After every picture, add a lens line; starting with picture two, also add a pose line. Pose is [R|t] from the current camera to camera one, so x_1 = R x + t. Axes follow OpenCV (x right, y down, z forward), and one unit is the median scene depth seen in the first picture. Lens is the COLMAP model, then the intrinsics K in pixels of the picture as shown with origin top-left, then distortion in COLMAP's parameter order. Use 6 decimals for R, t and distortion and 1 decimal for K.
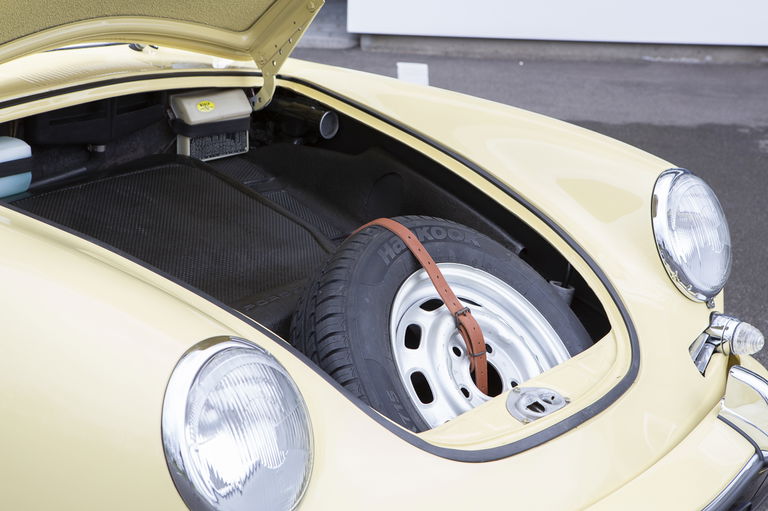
lens RADIAL K [[1449.8, 0, 388.2], [0, 1449.8, 252.5], [0, 0, 1]] dist [0.247218, 0.000000]
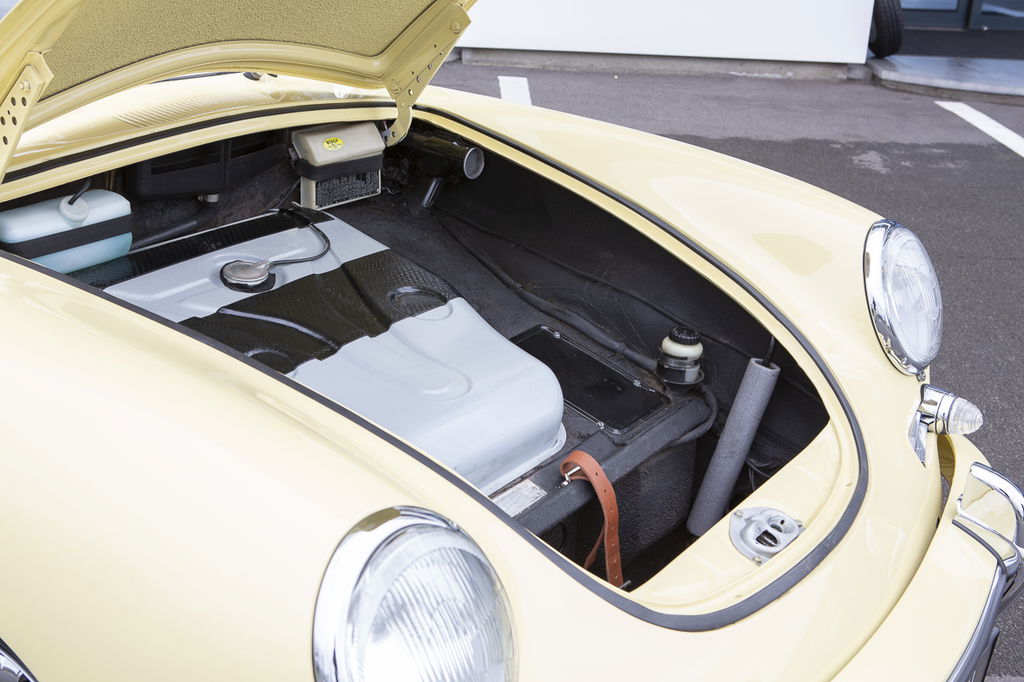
lens RADIAL K [[1257.0, 0, 511.5], [0, 1257.0, 338.7], [0, 0, 1]] dist [0.000996, 0.000000]
pose [[0.999240, -0.006903, 0.038371, -0.049492], [0.003714, 0.996578, 0.082568, -0.046719], [-0.038810, -0.082363, 0.995846, 0.249118]]
